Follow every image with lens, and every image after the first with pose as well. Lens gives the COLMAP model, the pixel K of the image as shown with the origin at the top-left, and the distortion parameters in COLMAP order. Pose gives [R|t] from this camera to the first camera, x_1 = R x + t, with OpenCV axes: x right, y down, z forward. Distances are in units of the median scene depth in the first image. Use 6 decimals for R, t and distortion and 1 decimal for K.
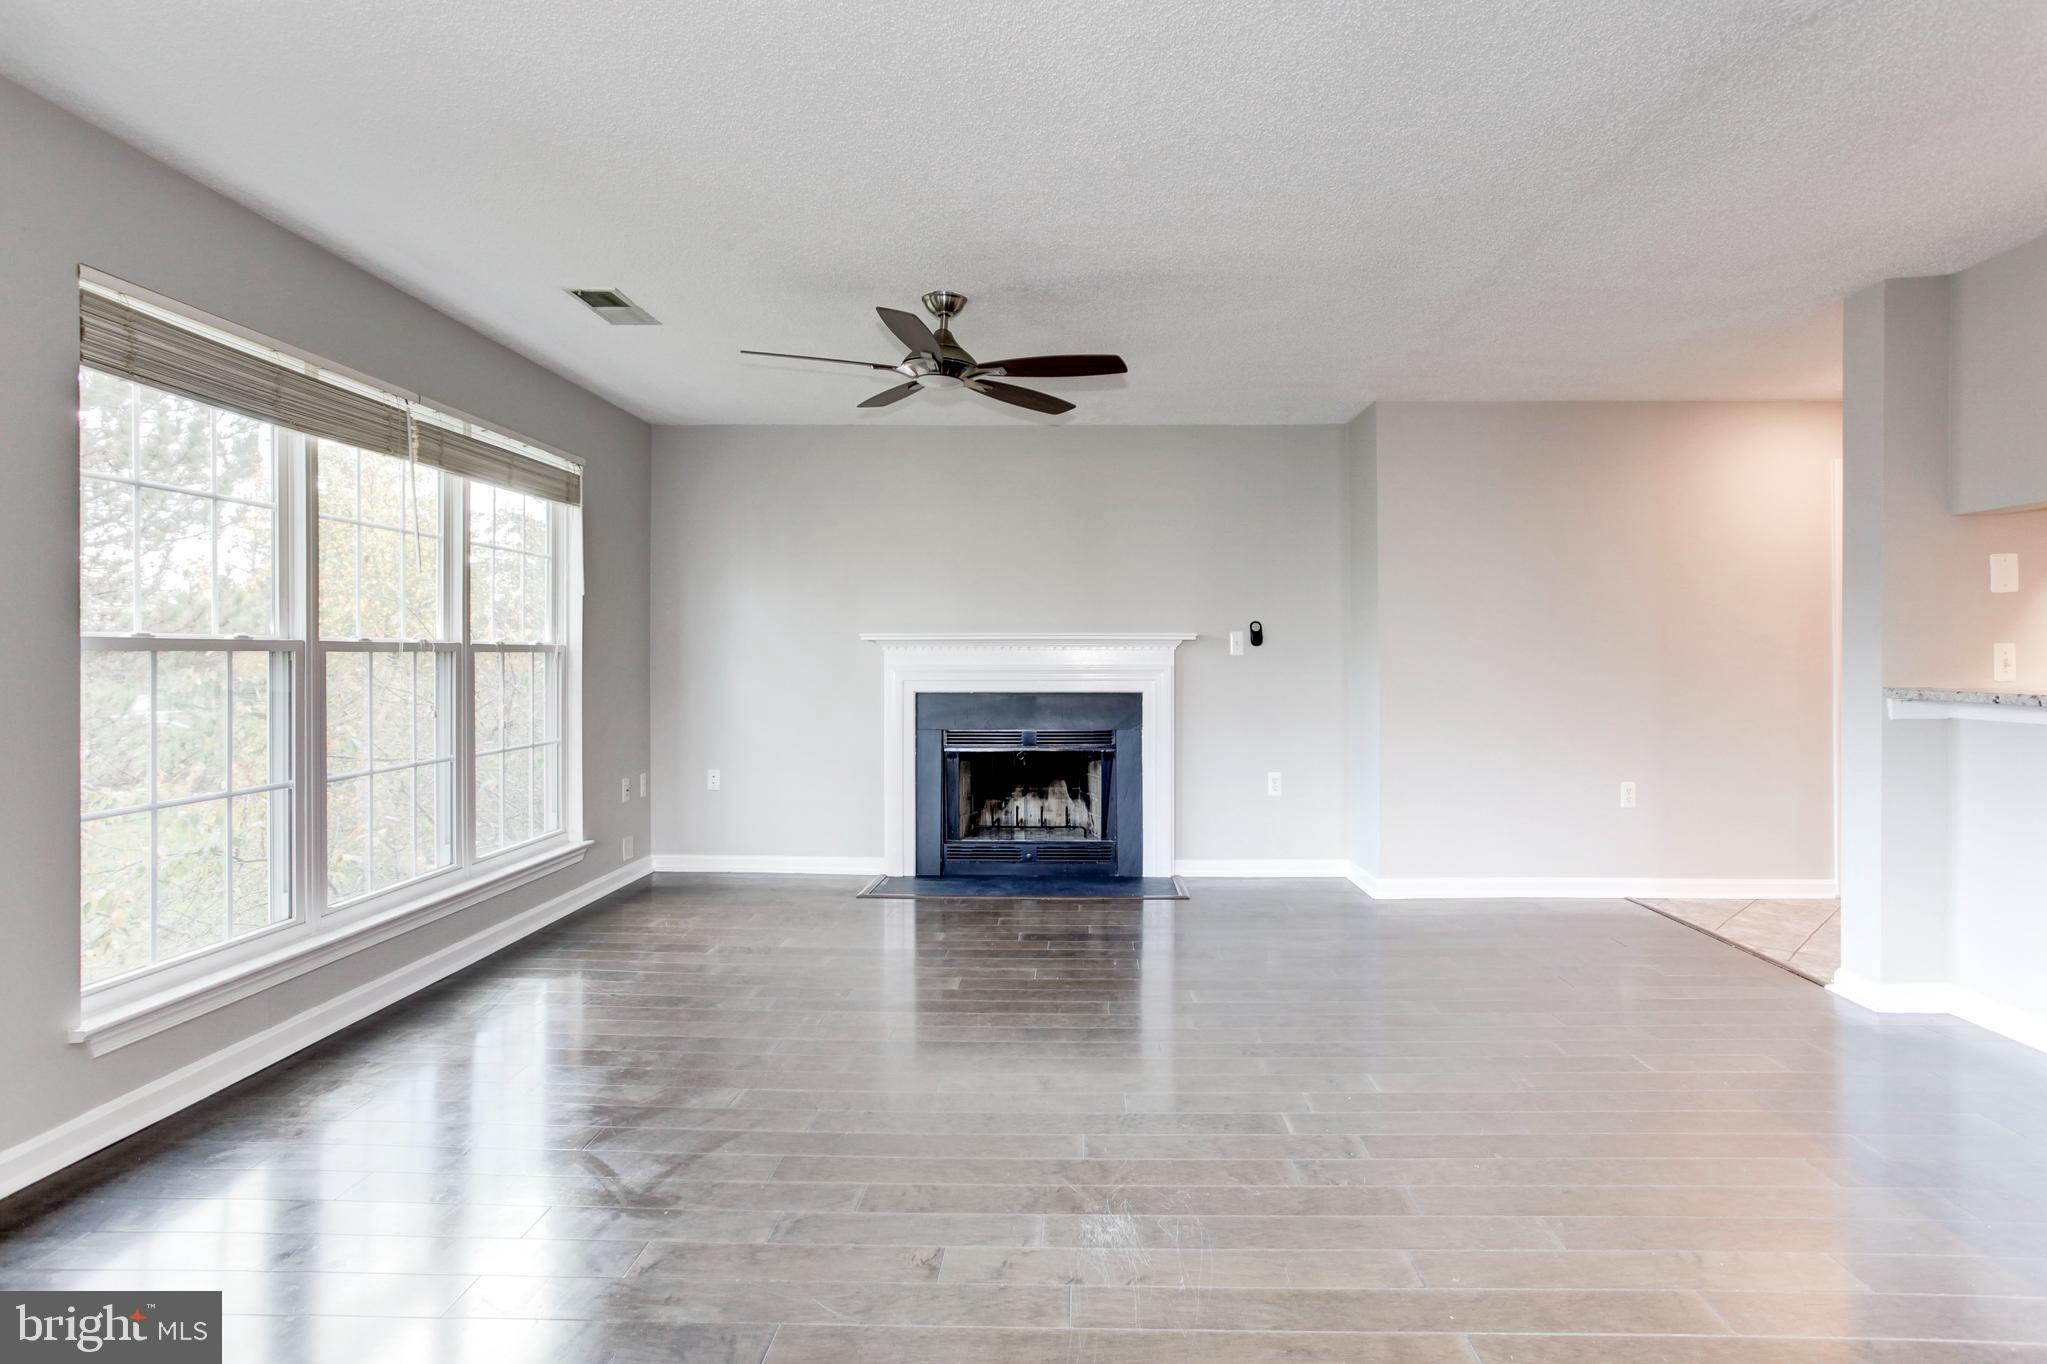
lens RADIAL K [[1048.9, 0, 1140.2], [0, 1048.9, 660.5], [0, 0, 1]] dist [-0.019931, 0.002277]
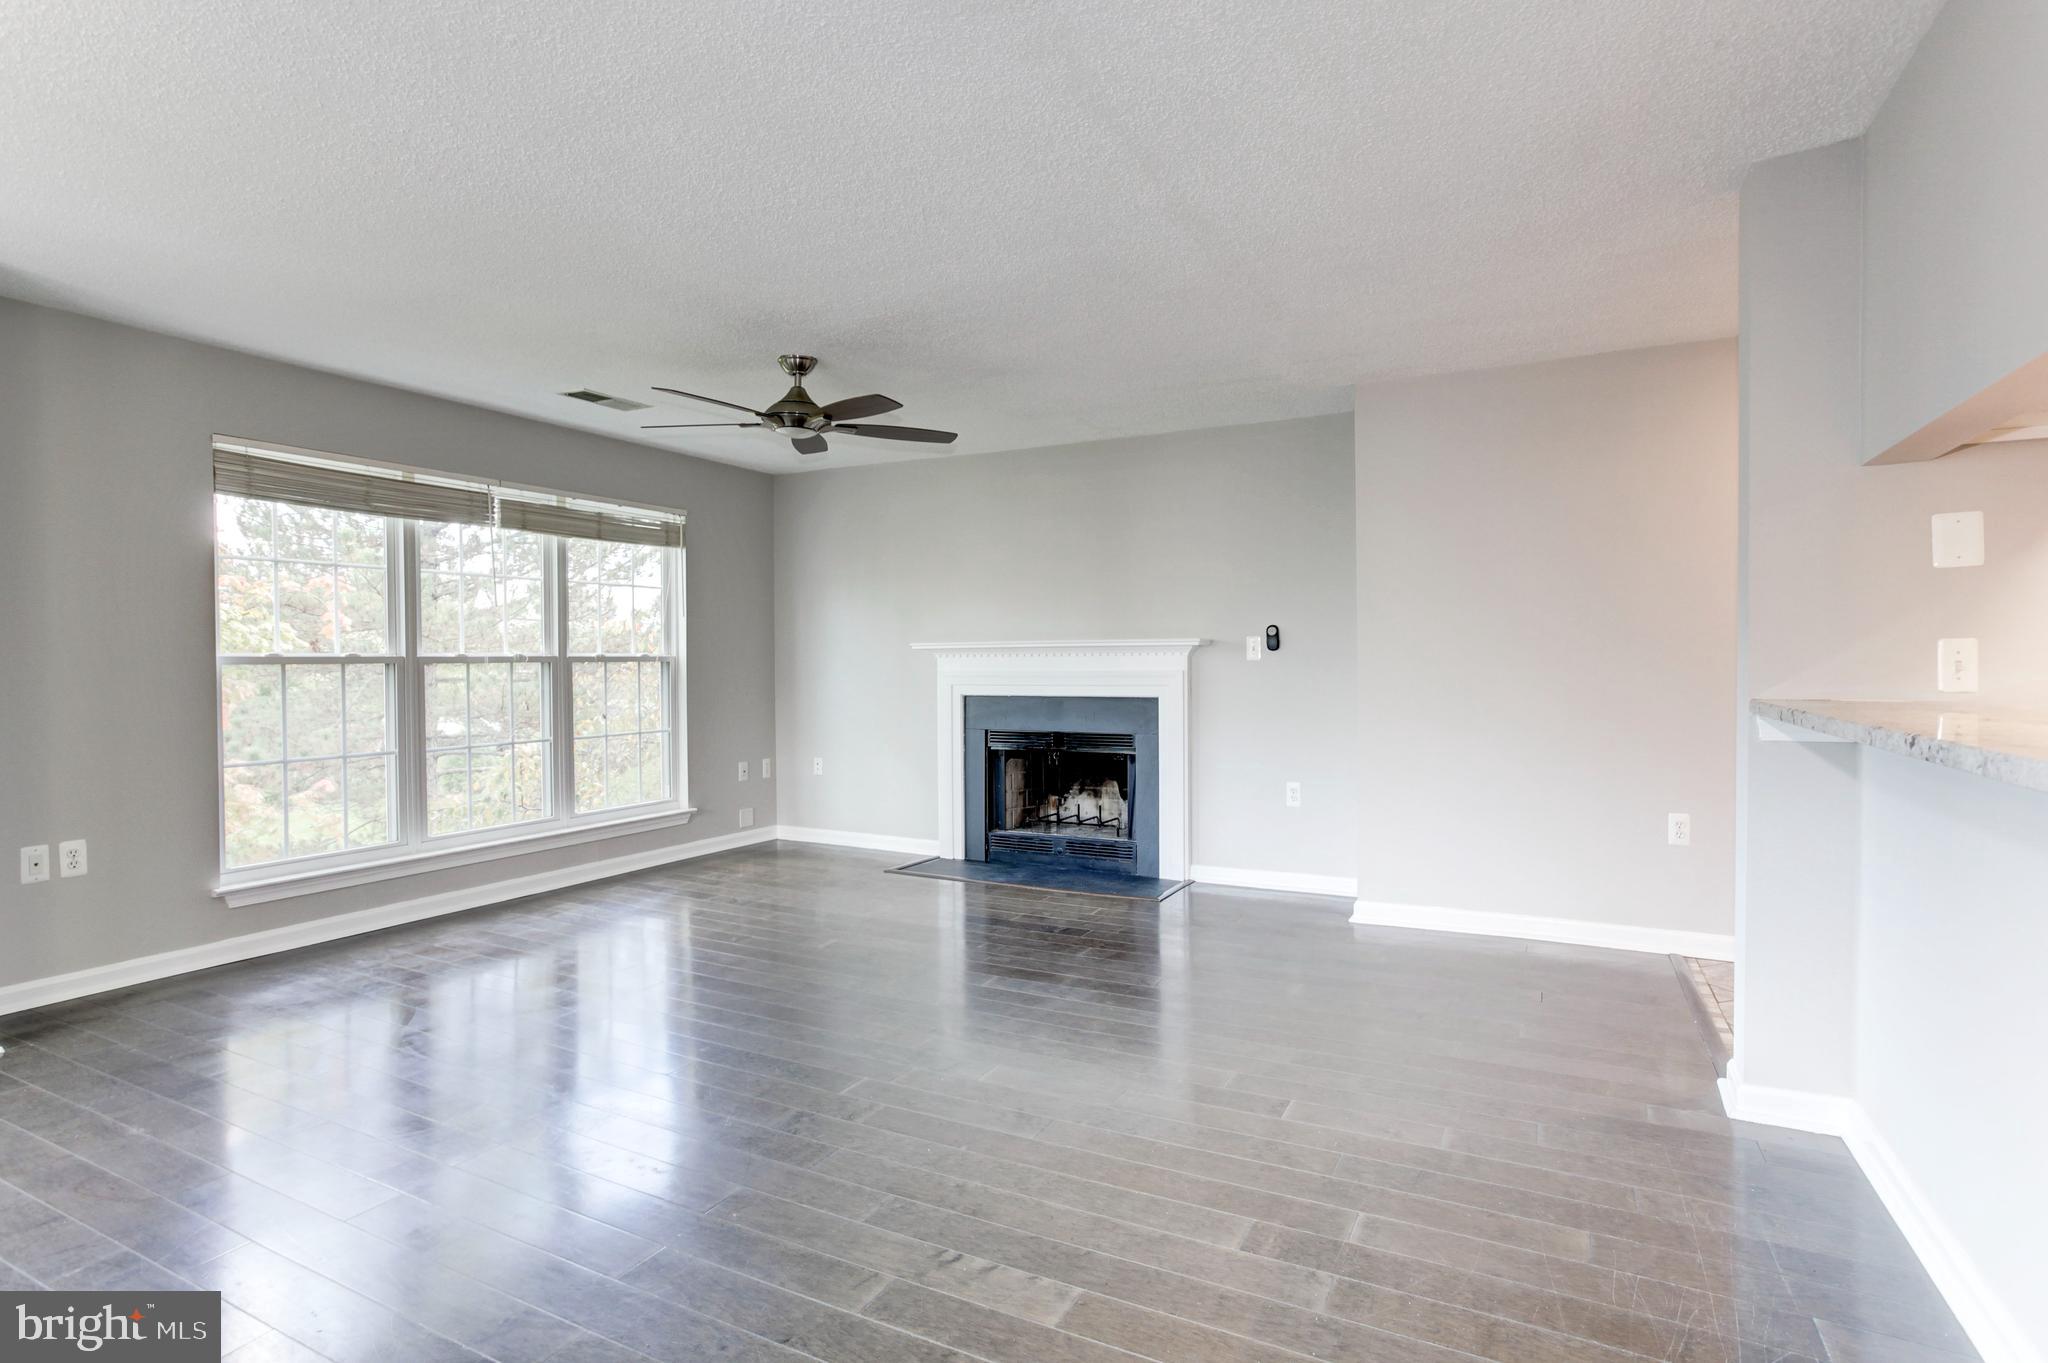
lens RADIAL K [[1048.5, 0, 1061.0], [0, 1048.5, 670.1], [0, 0, 1]] dist [-0.018124, 0.000041]
pose [[0.887071, -0.002311, -0.461628, 0.400138], [0.004398, 0.999984, 0.003444, 0.000003], [0.461613, -0.005085, 0.887067, 0.057044]]
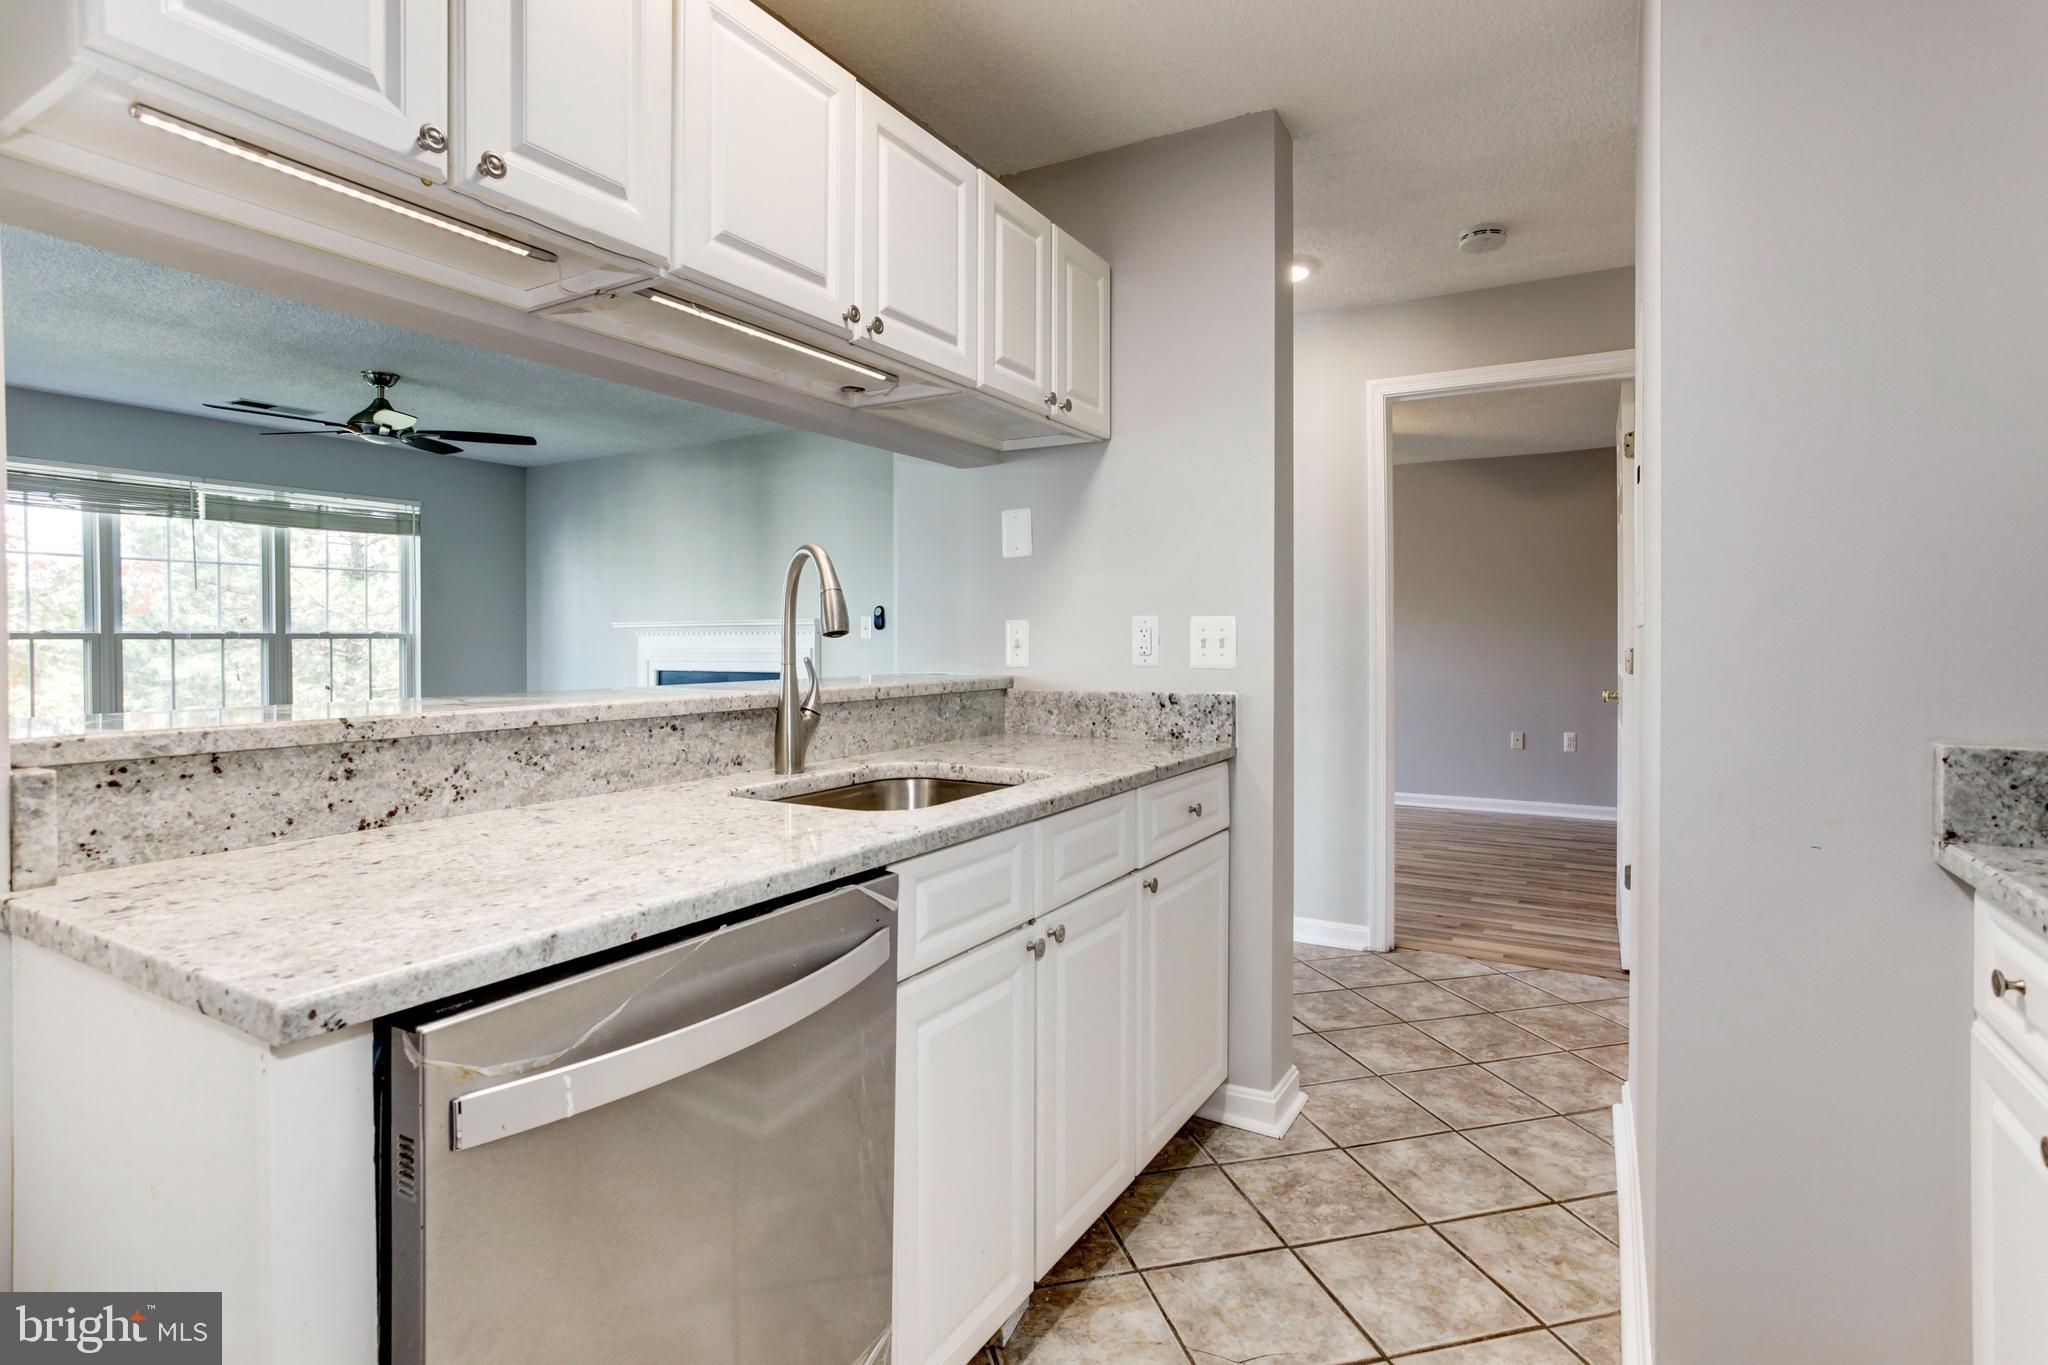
lens RADIAL K [[1024.3, 0, 1036.1], [0, 1024.3, 685.1], [0, 0, 1]] dist [-0.041167, 0.001261]
pose [[0.860699, 0.020737, -0.508692, 0.764589], [-0.000804, 0.999224, 0.039373, 0.001265], [0.509114, -0.033479, 0.860048, 0.197965]]
